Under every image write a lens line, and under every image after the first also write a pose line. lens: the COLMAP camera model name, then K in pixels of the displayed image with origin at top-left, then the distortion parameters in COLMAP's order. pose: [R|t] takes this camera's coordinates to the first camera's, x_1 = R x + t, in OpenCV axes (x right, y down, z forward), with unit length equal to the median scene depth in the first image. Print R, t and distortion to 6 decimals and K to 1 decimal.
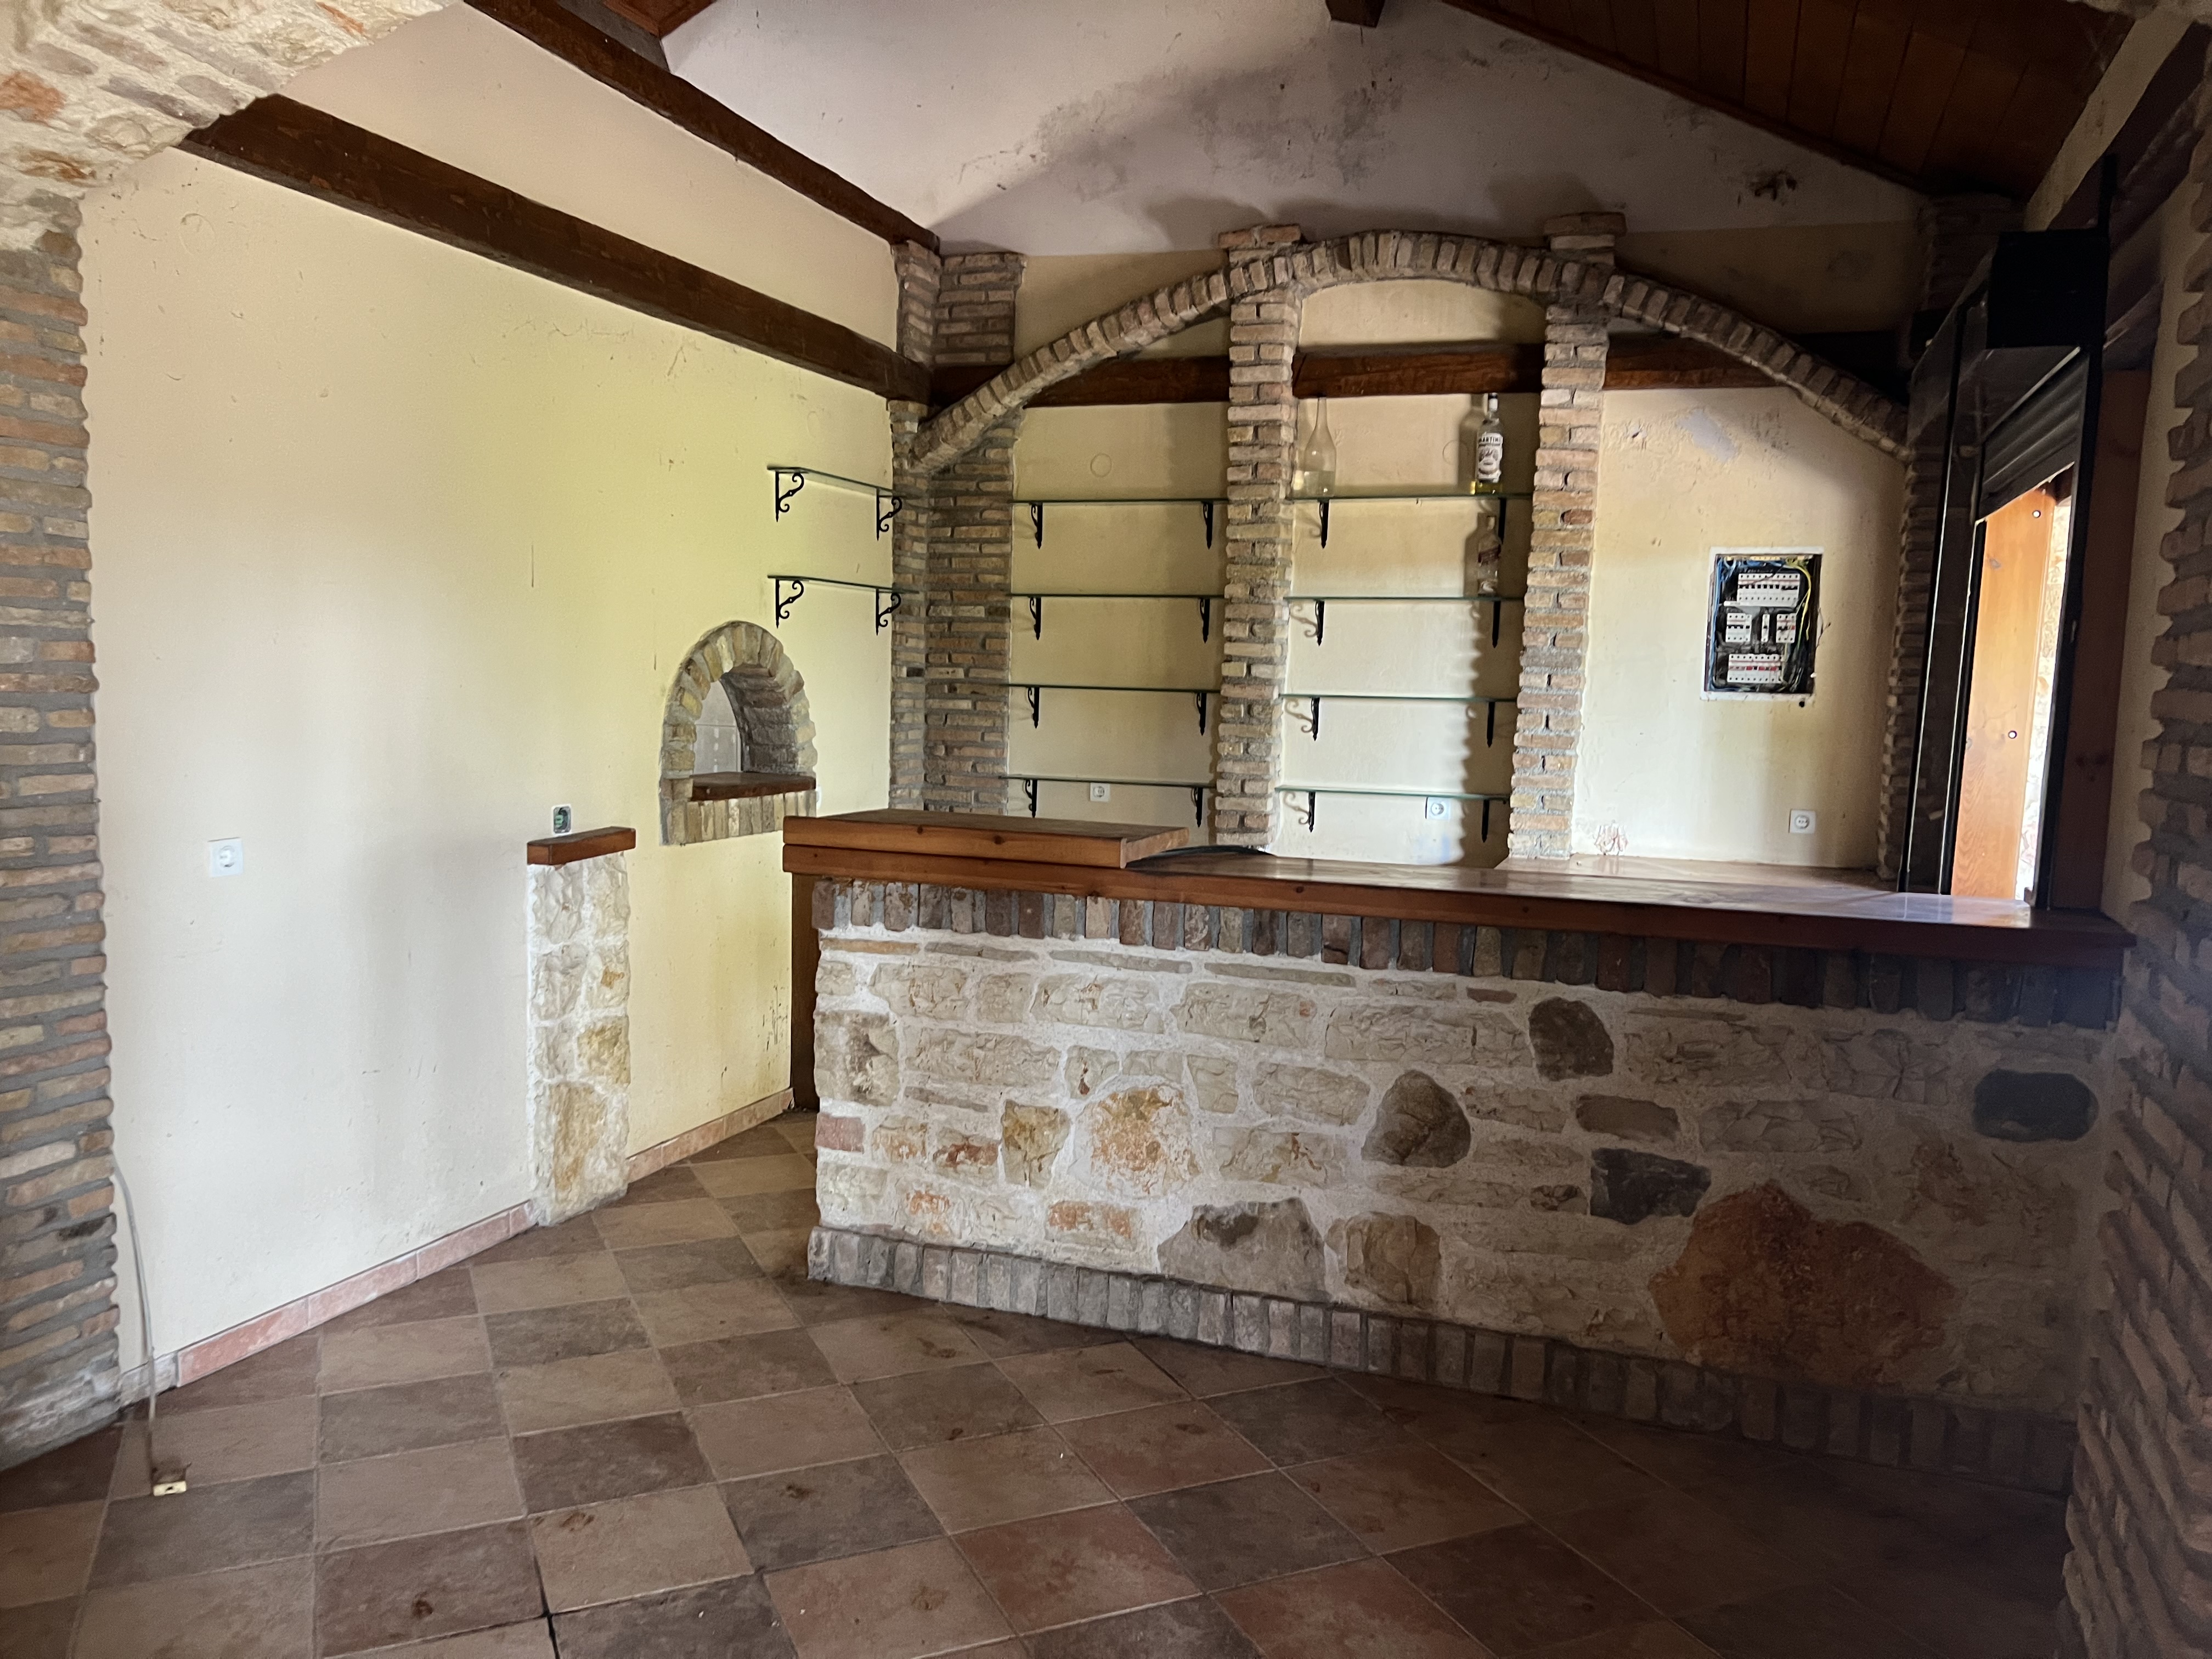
lens RADIAL K [[1654.4, 0, 1091.4], [0, 1654.4, 864.4], [0, 0, 1]] dist [0.108532, -0.239961]
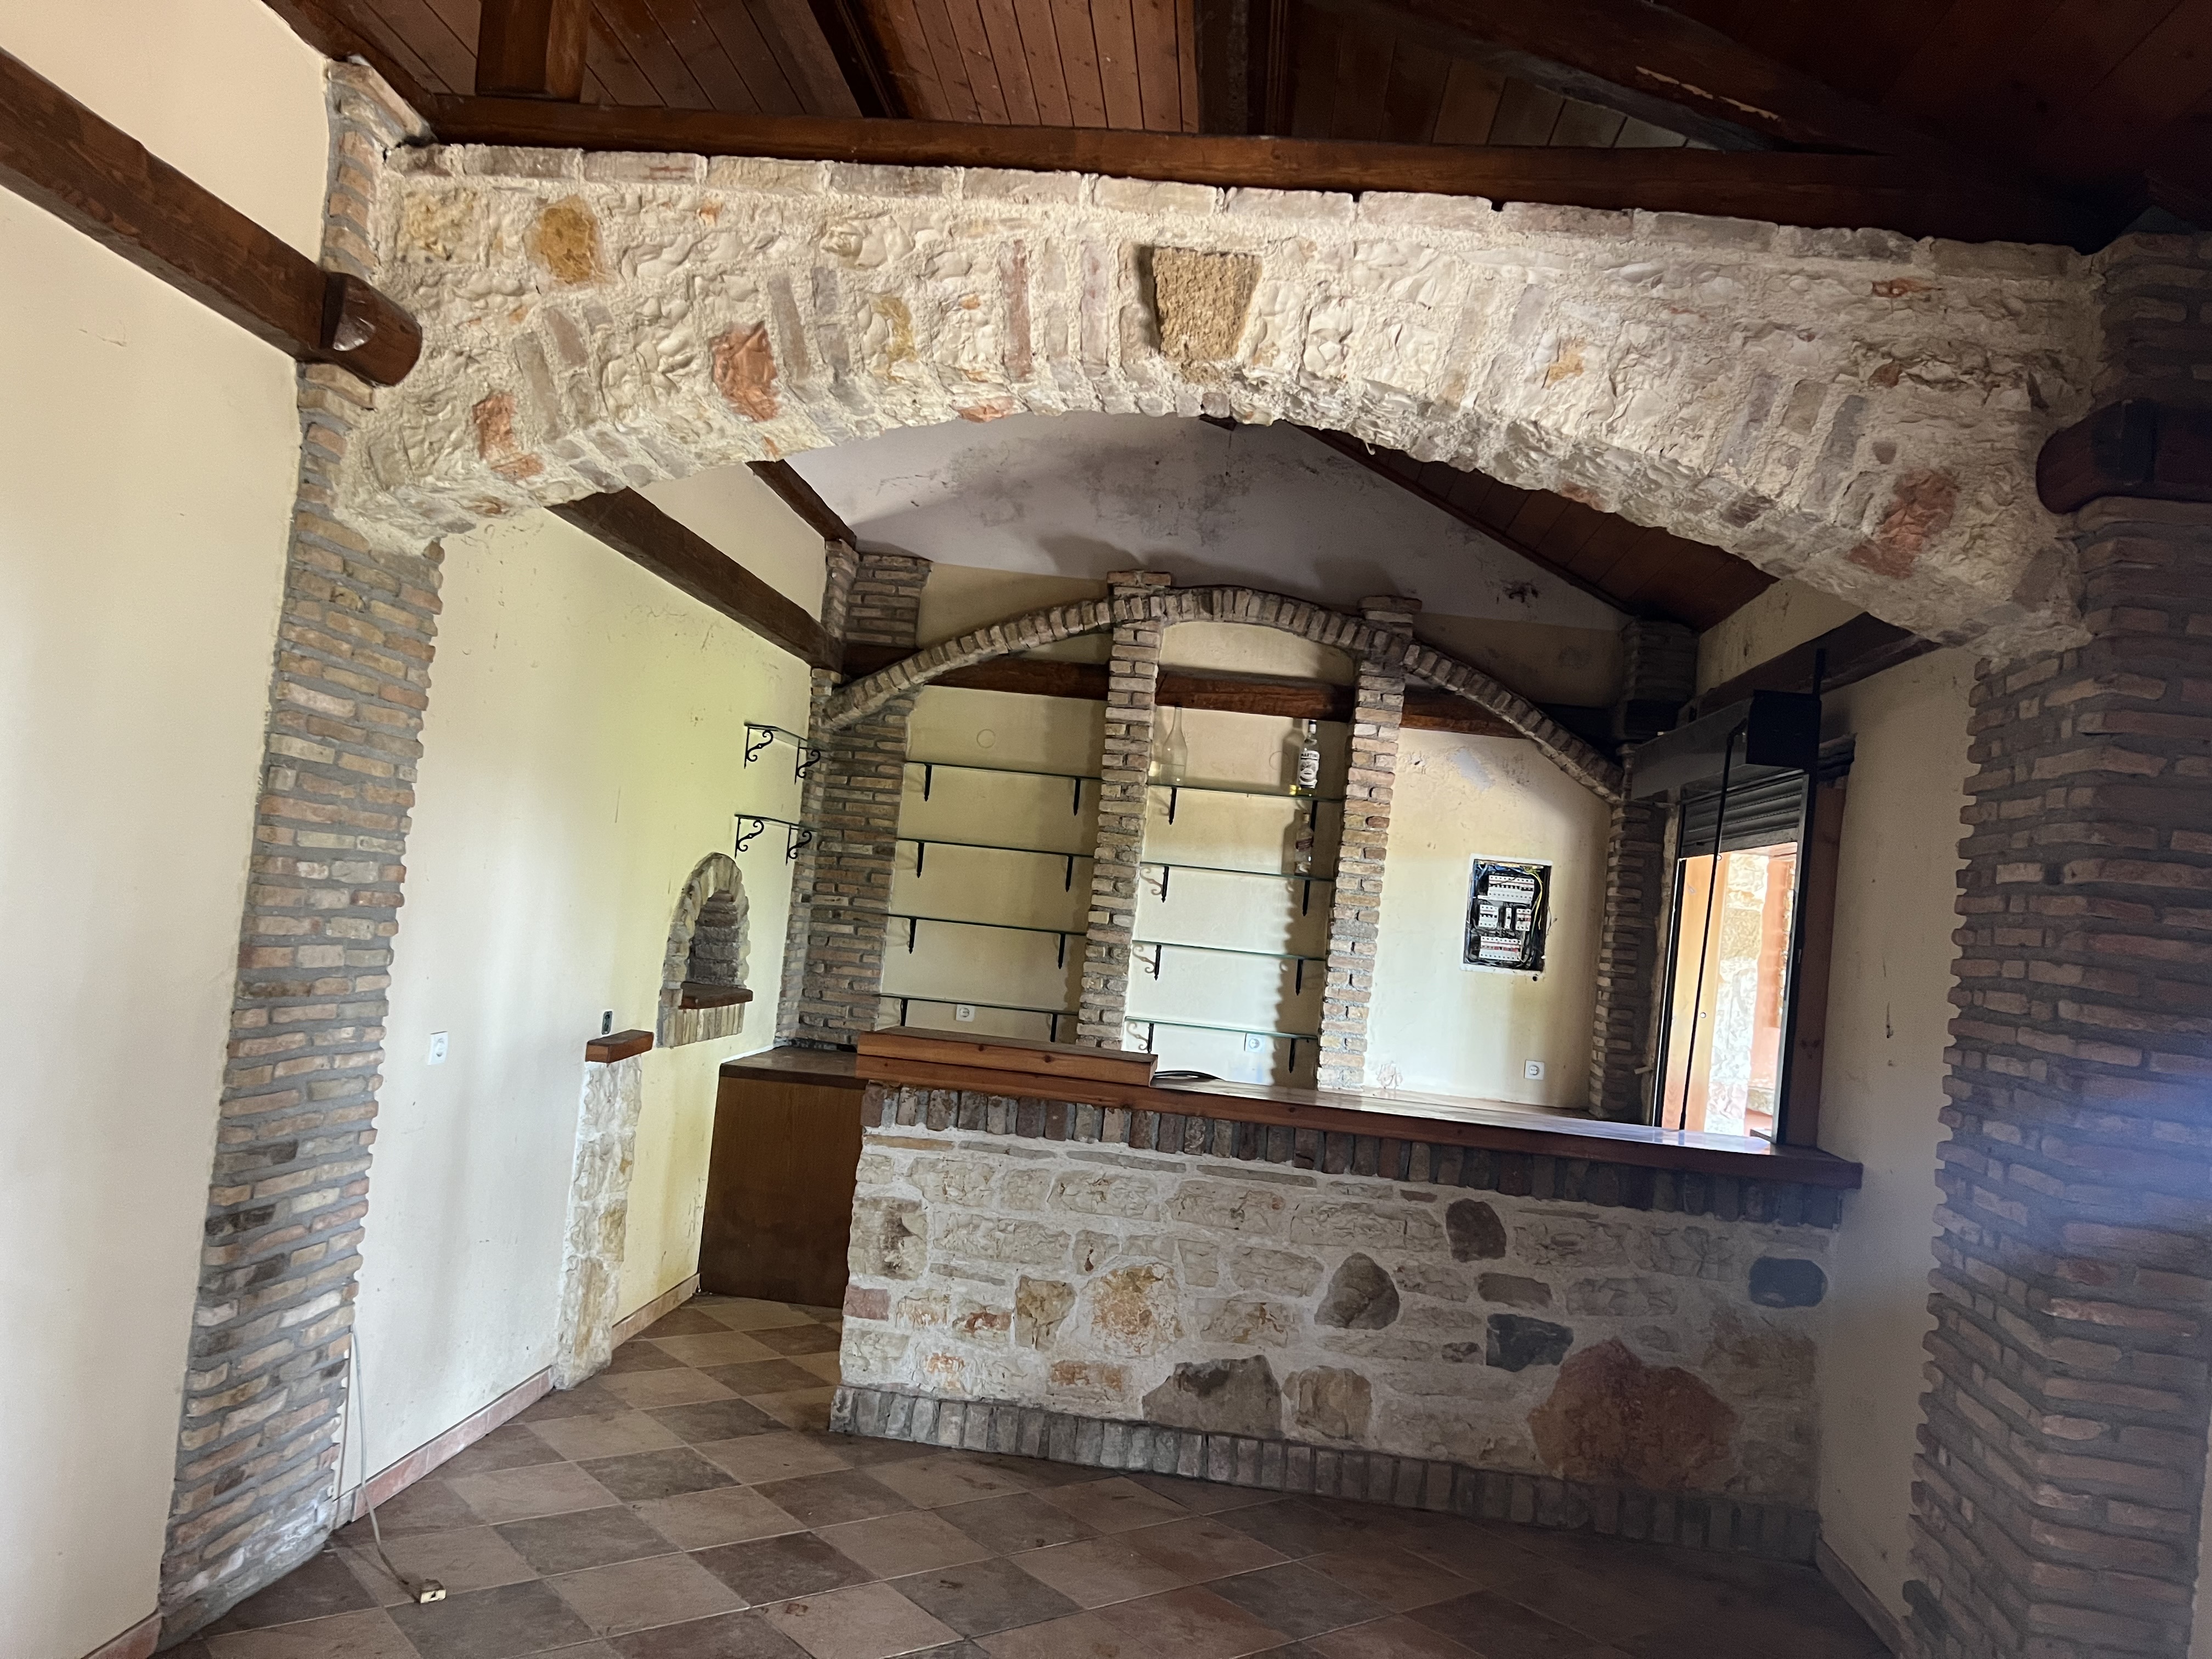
lens RADIAL K [[1626.9, 0, 1102.7], [0, 1626.9, 861.7], [0, 0, 1]] dist [0.099356, -0.259131]
pose [[0.964755, 0.076418, 0.251808, -0.272673], [-0.043276, 0.989951, -0.134624, 0.000650], [-0.259565, 0.118982, 0.958368, -0.173085]]
